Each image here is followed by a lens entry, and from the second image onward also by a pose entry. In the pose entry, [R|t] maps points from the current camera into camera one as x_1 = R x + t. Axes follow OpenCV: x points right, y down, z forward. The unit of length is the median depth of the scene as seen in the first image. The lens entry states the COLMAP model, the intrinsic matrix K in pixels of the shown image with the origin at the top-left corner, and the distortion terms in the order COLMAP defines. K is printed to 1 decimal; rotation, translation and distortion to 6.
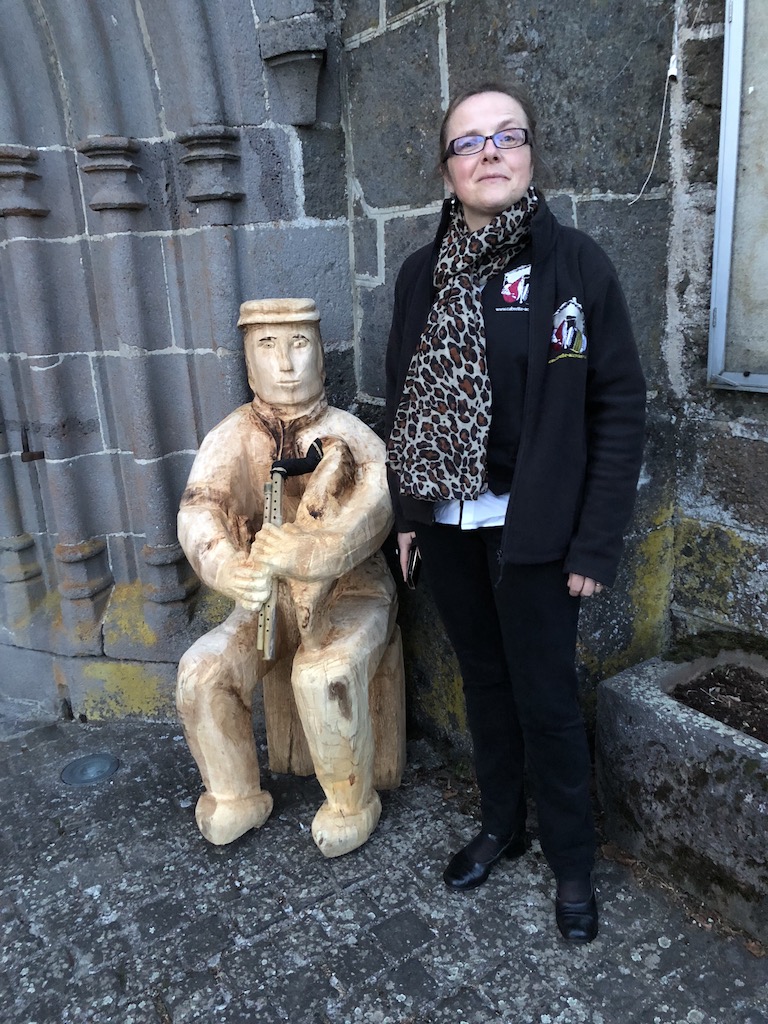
lens RADIAL K [[831.3, 0, 371.7], [0, 831.3, 513.8], [0, 0, 1]] dist [0.049823, -0.062517]
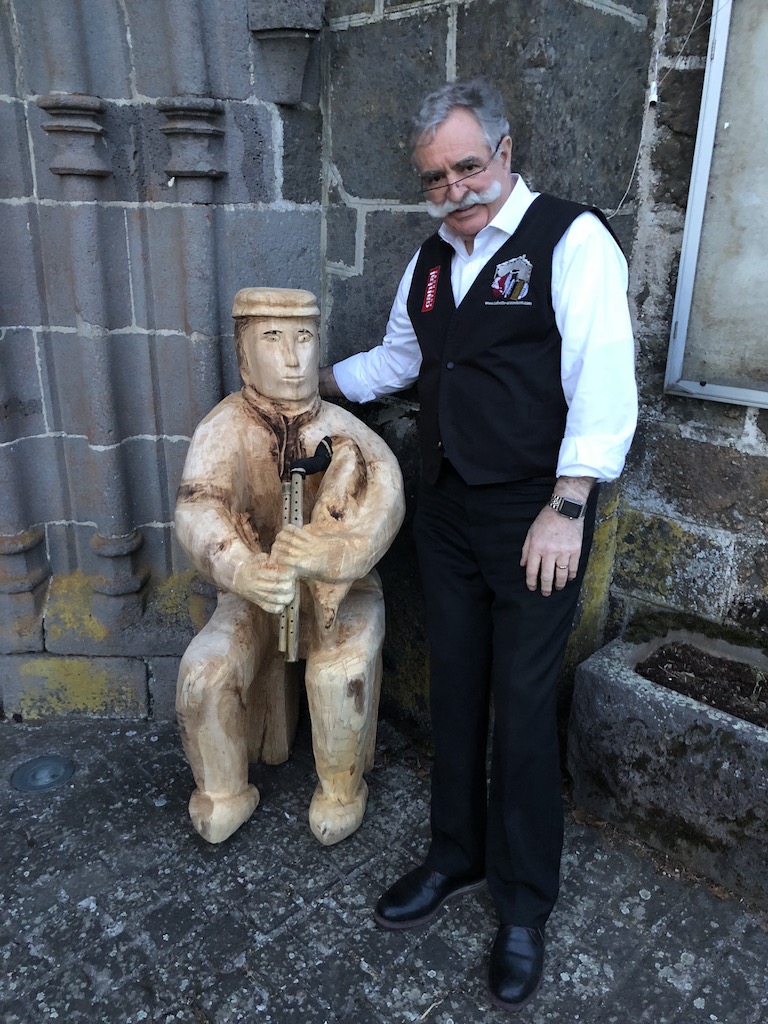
lens RADIAL K [[831.3, 0, 371.7], [0, 831.3, 513.8], [0, 0, 1]] dist [0.049823, -0.062517]
pose [[0.973307, -0.003708, 0.229478, -0.233514], [-0.008796, 0.998532, 0.053439, -0.050290], [-0.229339, -0.054031, 0.971846, 0.014454]]
